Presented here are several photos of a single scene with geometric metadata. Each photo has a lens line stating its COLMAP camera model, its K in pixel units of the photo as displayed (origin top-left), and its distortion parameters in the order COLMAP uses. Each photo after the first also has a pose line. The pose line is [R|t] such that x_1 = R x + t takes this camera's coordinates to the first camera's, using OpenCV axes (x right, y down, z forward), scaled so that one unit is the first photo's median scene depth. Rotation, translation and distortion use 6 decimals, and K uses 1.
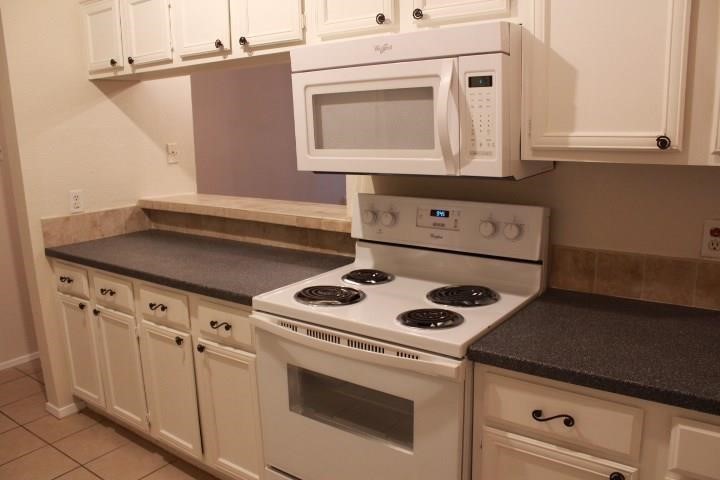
lens RADIAL K [[597.7, 0, 359.7], [0, 597.7, 242.4], [0, 0, 1]] dist [-0.090586, 0.031741]
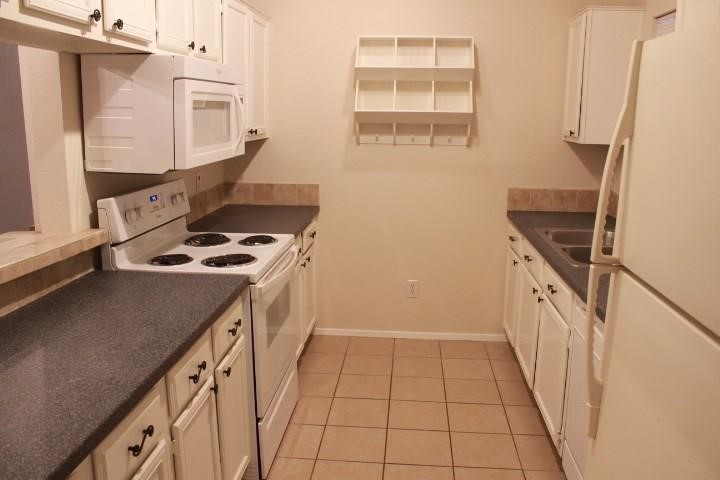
lens RADIAL K [[597.7, 0, 360.3], [0, 597.7, 240.3], [0, 0, 1]] dist [-0.090586, 0.031741]
pose [[-0.529321, -0.154969, 0.834149, -1.101180], [0.174673, 0.942210, 0.285886, -0.235325], [-0.830246, 0.297028, -0.471662, 1.203522]]
